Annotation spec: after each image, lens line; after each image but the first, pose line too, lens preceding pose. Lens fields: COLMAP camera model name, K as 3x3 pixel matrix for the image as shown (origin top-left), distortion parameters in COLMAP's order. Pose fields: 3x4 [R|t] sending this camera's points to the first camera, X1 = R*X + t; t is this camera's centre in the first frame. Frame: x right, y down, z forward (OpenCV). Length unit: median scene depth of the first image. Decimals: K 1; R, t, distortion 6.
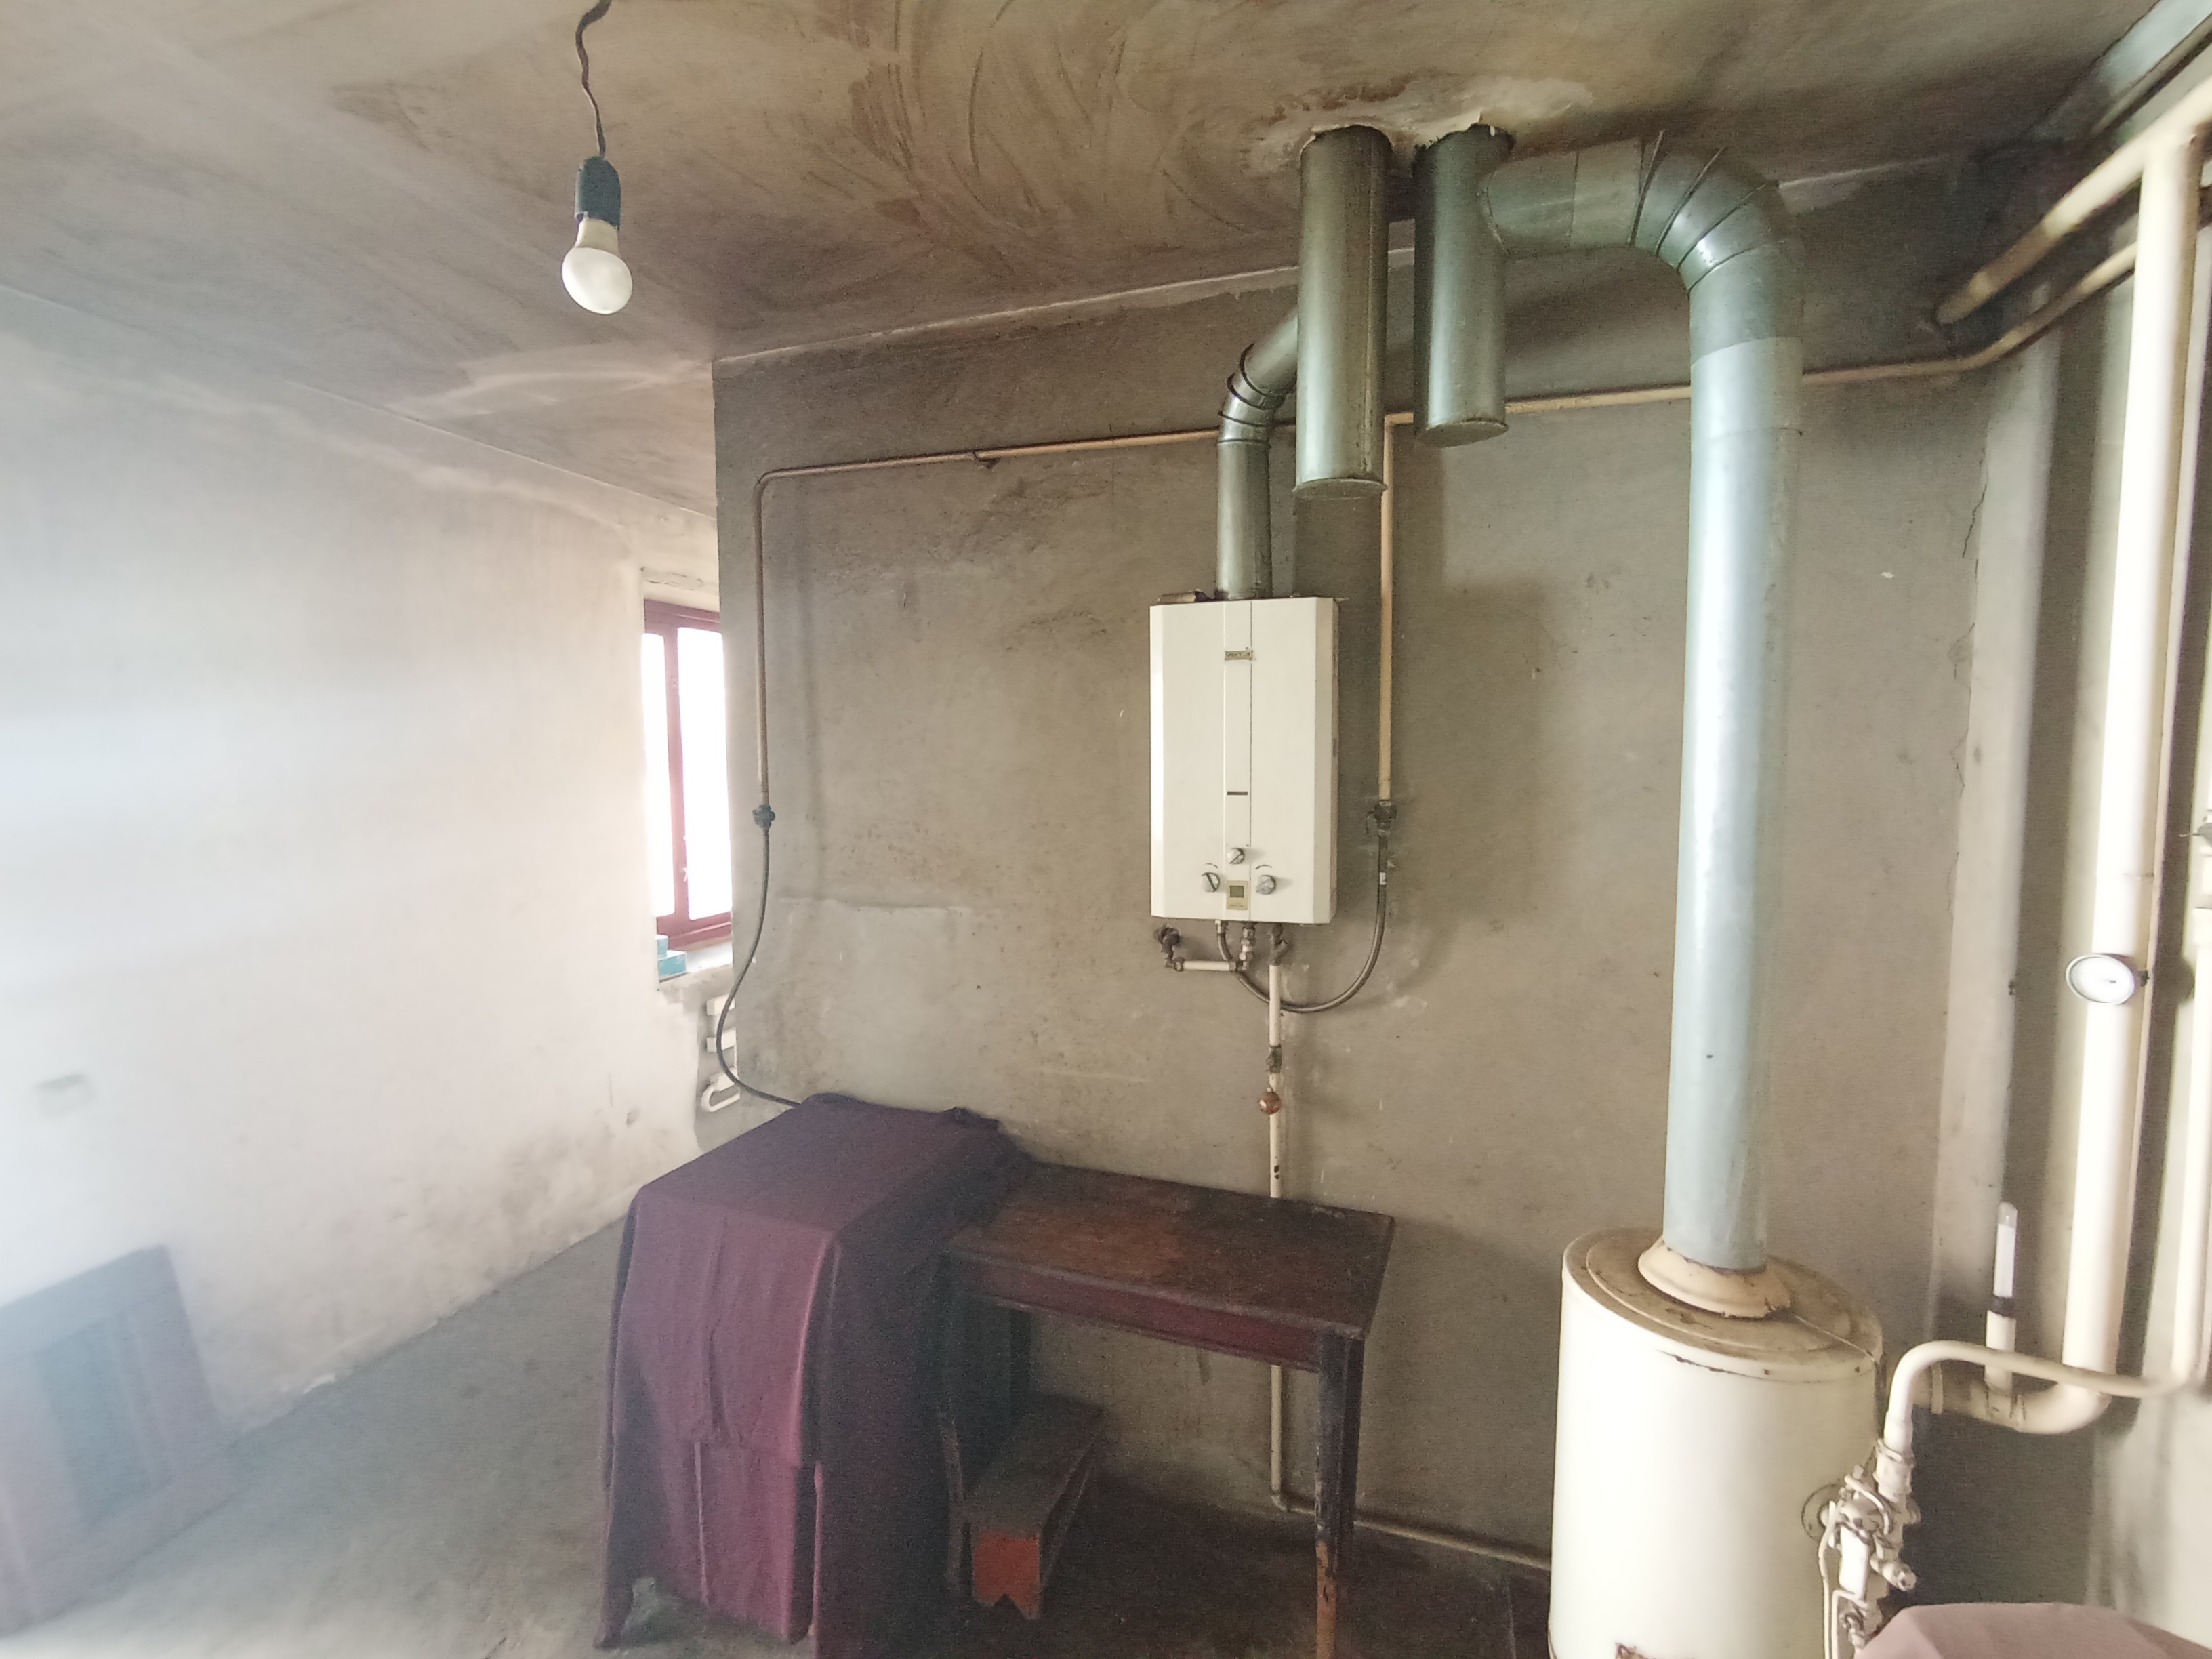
lens RADIAL K [[1015.8, 0, 1111.4], [0, 1015.8, 827.5], [0, 0, 1]] dist [-0.009249, 0.000515]
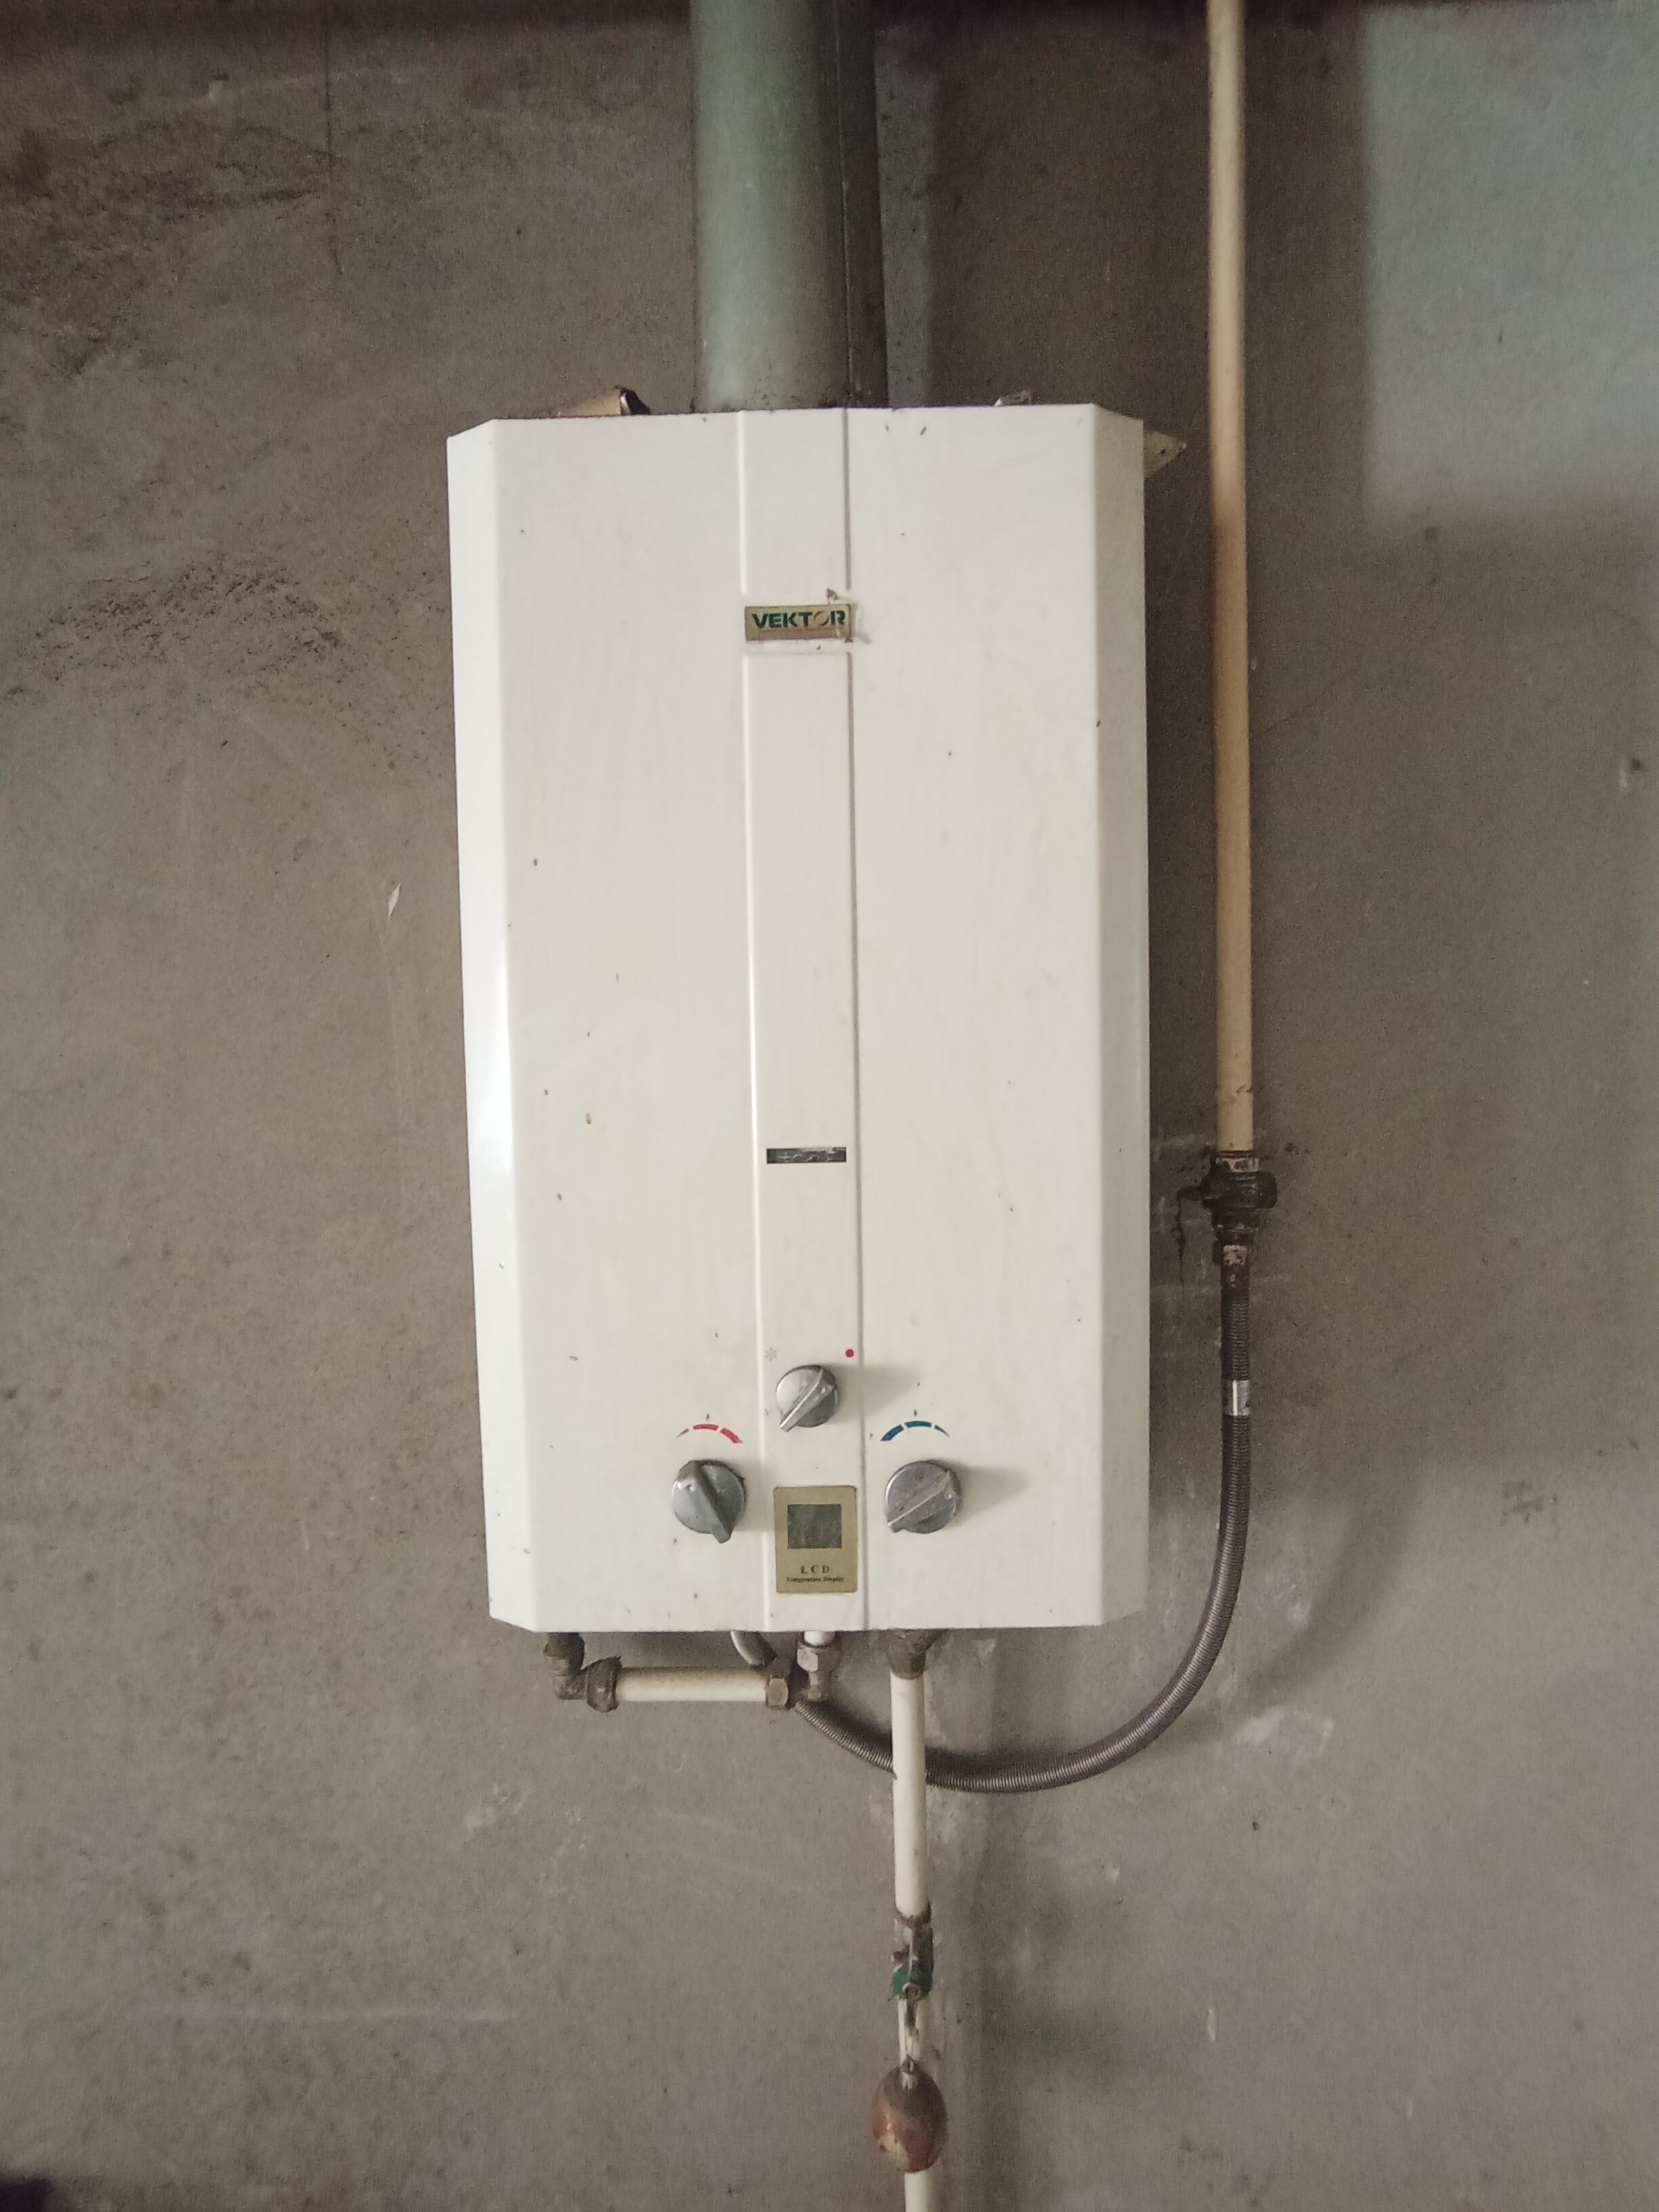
lens RADIAL K [[1015.8, 0, 845.0], [0, 1015.8, 1091.1], [0, 0, 1]] dist [-0.009249, 0.000515]
pose [[0.958318, -0.025154, 0.284594, 0.055951], [0.036056, 0.998800, -0.033132, -0.039238], [-0.283419, 0.042013, 0.958075, 0.701545]]
